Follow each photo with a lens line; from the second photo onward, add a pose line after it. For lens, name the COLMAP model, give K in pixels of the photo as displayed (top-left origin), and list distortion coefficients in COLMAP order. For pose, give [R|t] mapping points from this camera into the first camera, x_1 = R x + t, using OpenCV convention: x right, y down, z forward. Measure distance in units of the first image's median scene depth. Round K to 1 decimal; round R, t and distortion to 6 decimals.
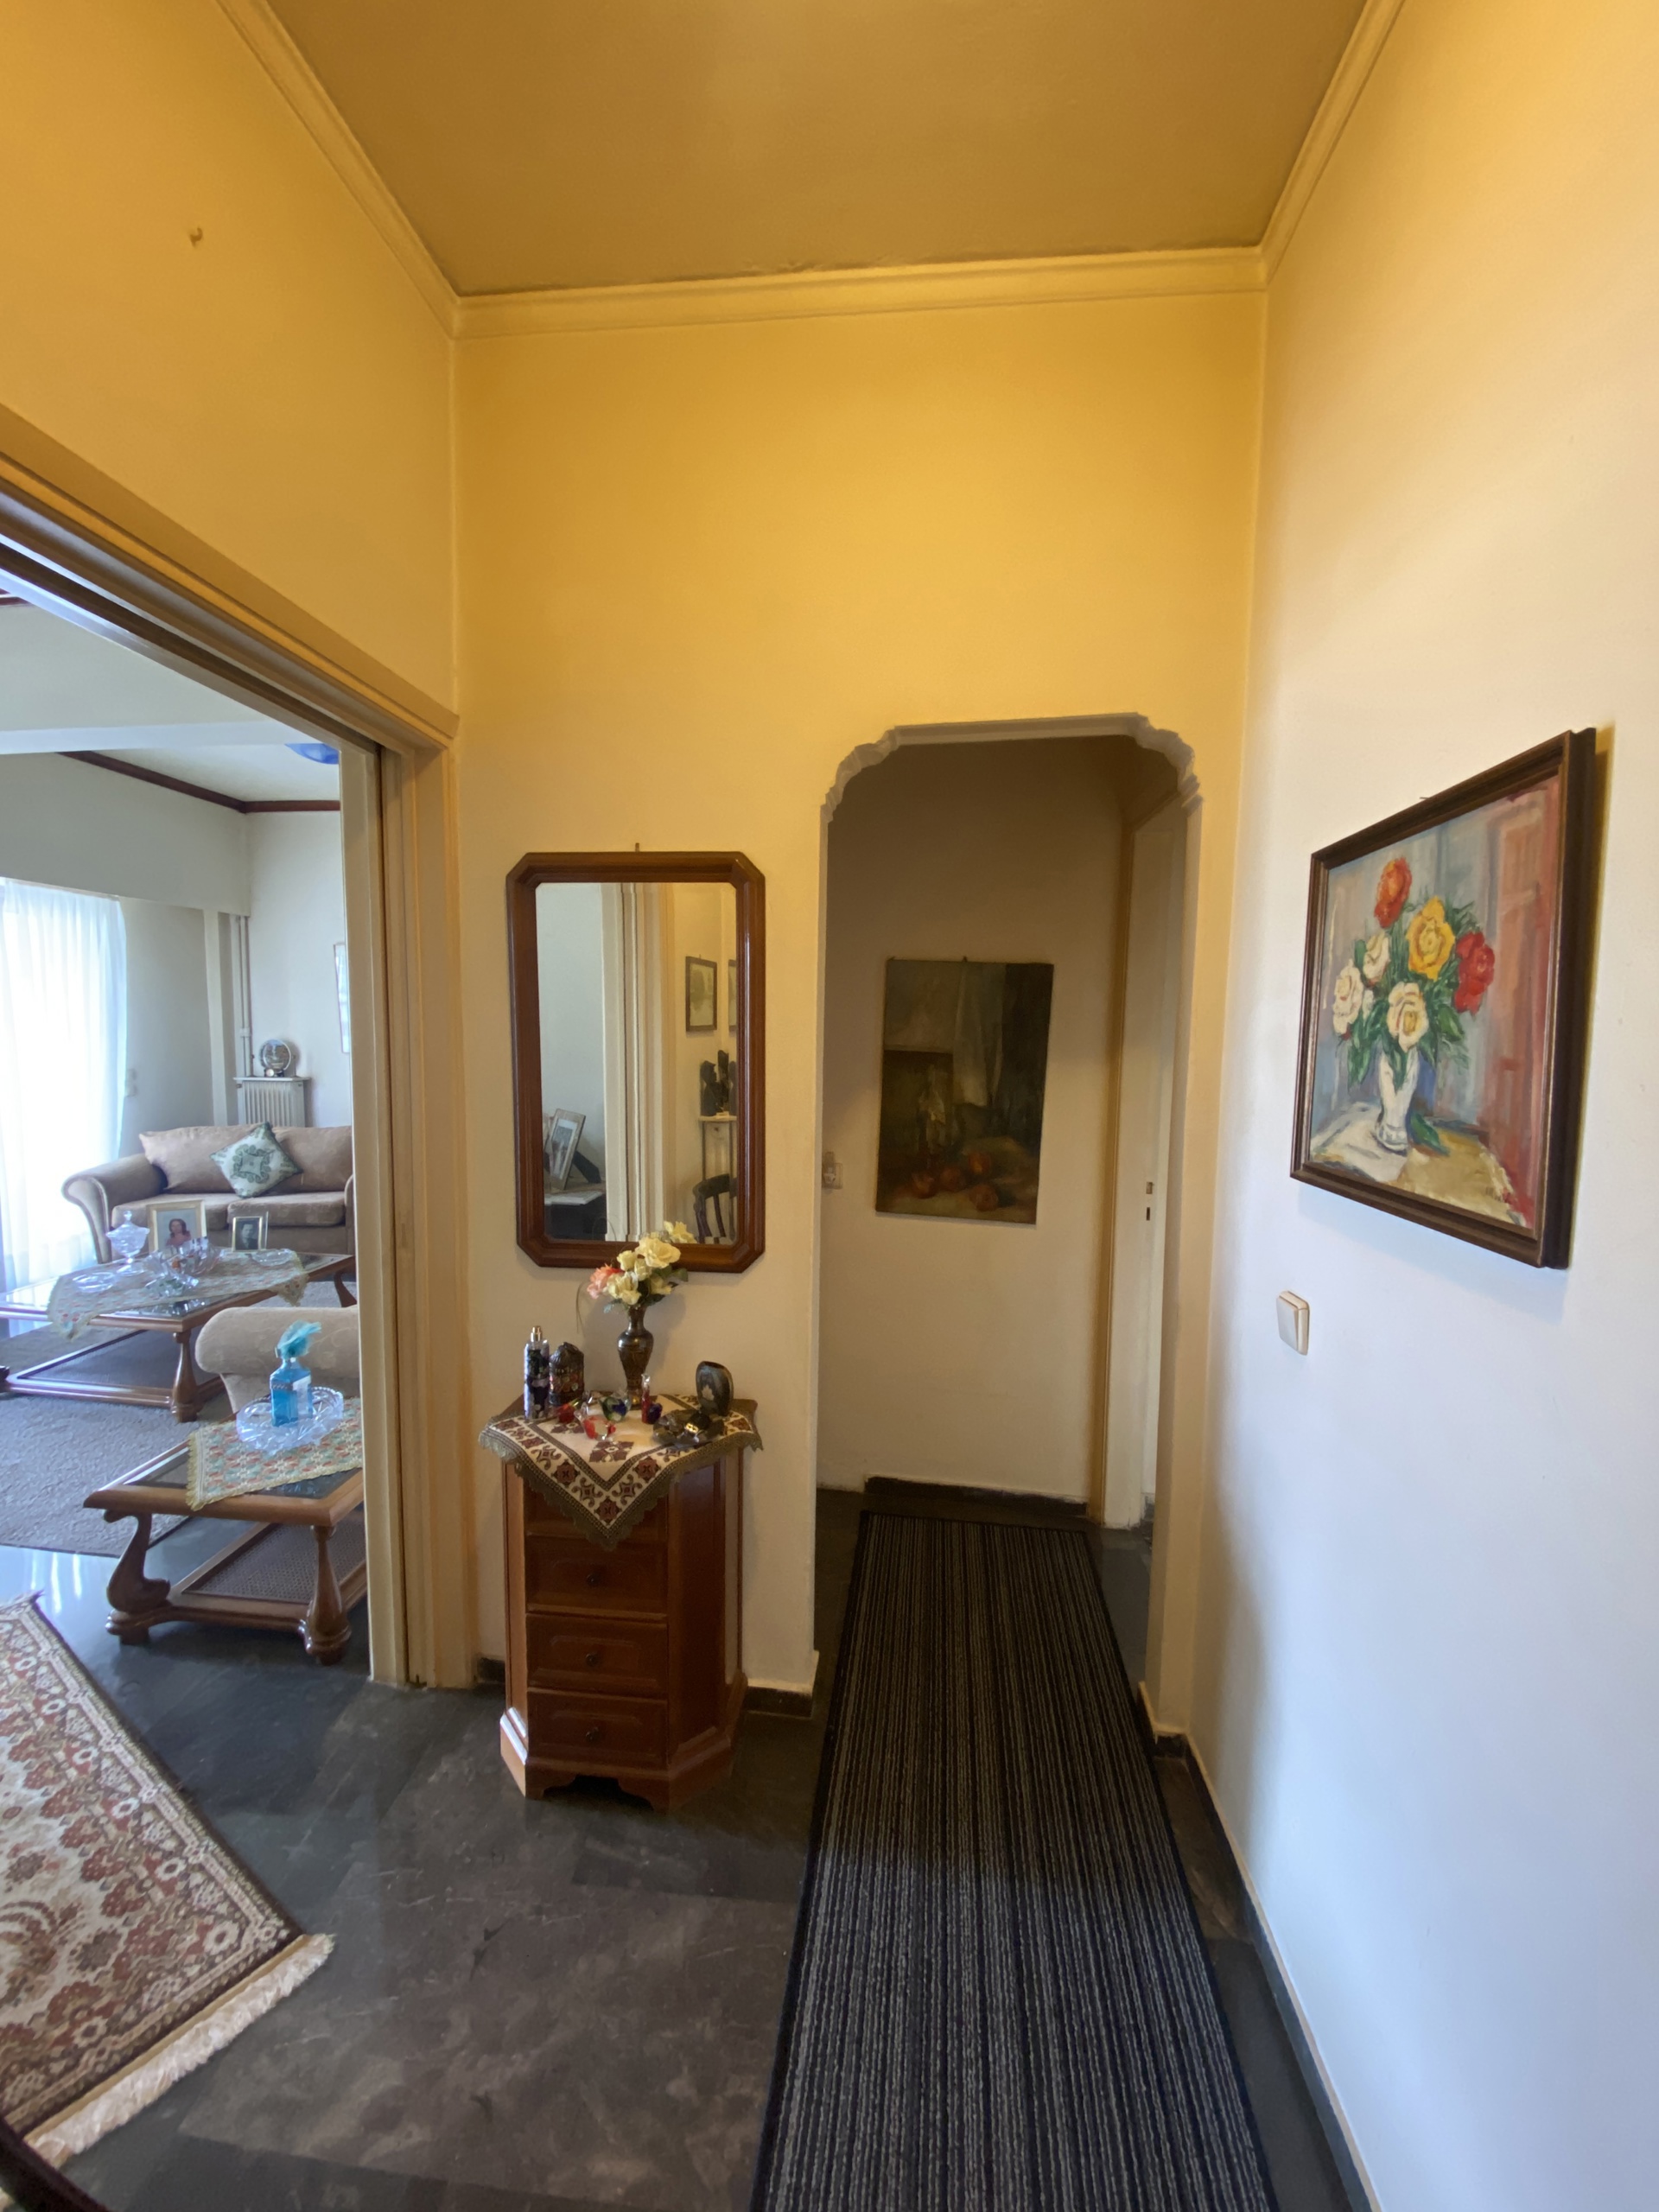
lens RADIAL K [[890.8, 0, 823.2], [0, 890.8, 1116.6], [0, 0, 1]] dist [-0.004152, -0.000495]
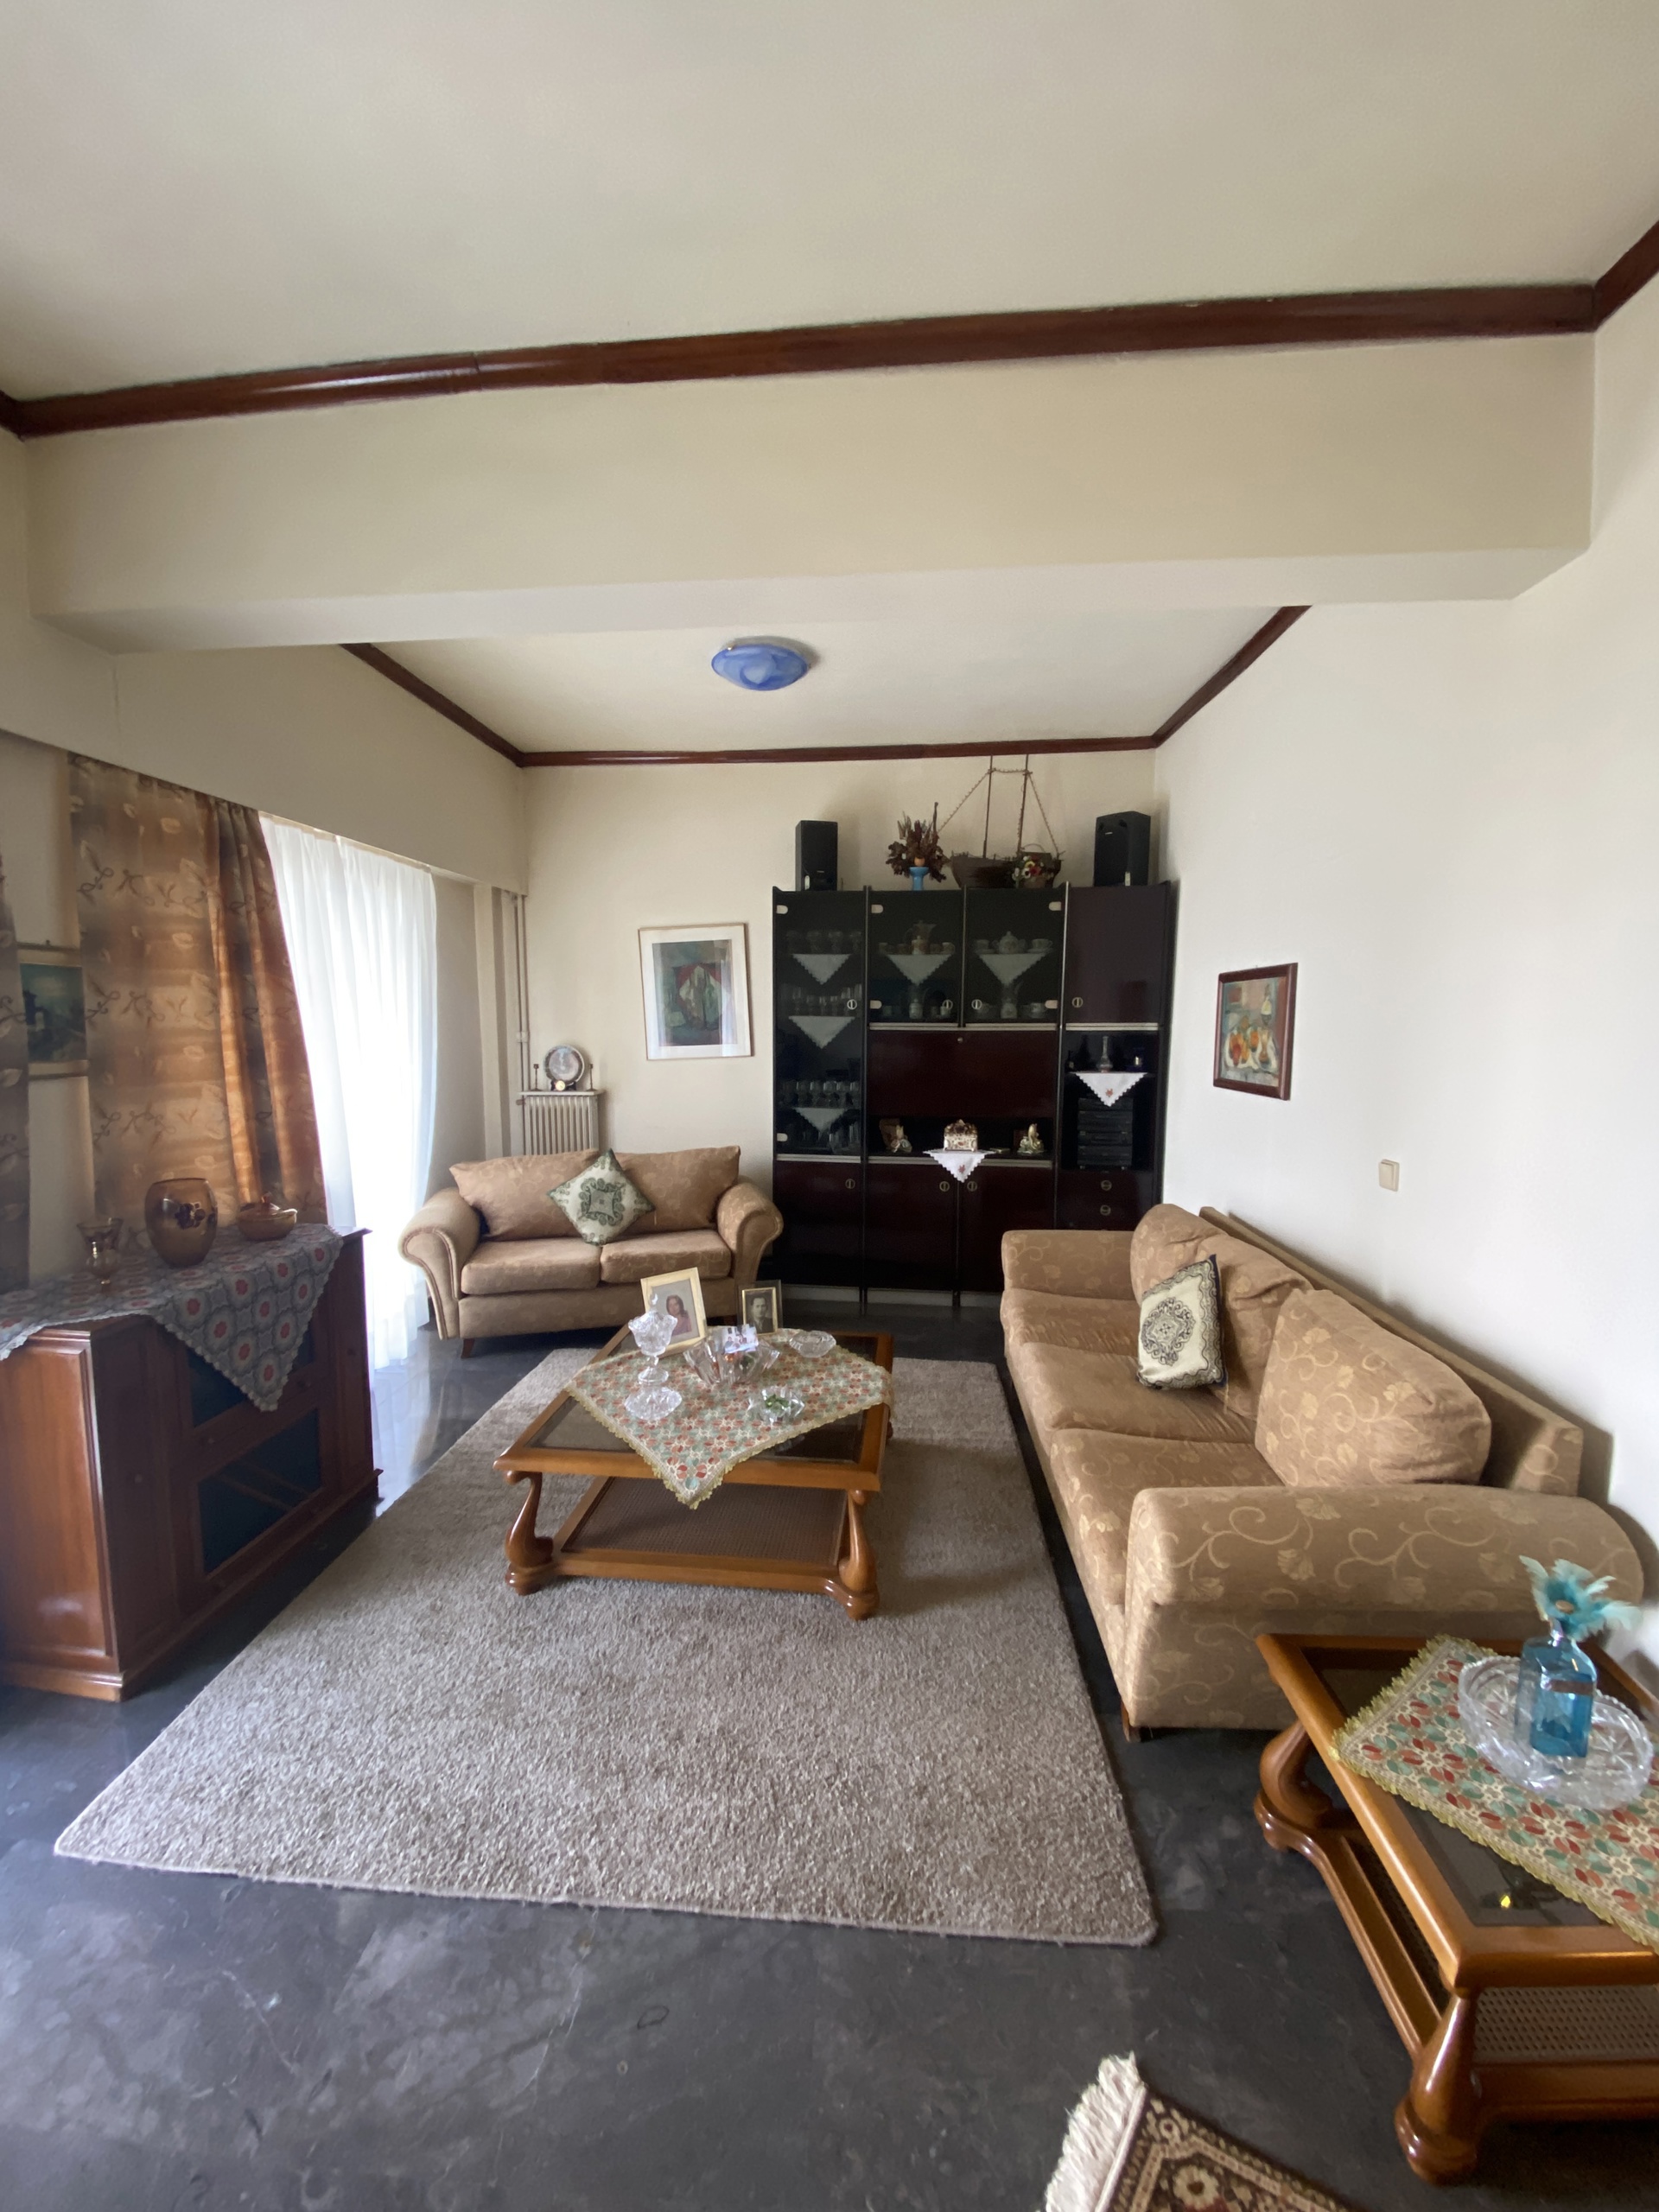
lens RADIAL K [[890.8, 0, 831.0], [0, 890.8, 1111.1], [0, 0, 1]] dist [-0.004152, -0.000495]
pose [[0.999404, -0.025945, 0.022780, -0.456480], [0.025820, 0.999650, 0.005755, -0.027375], [-0.022921, -0.005164, 0.999724, 0.201088]]
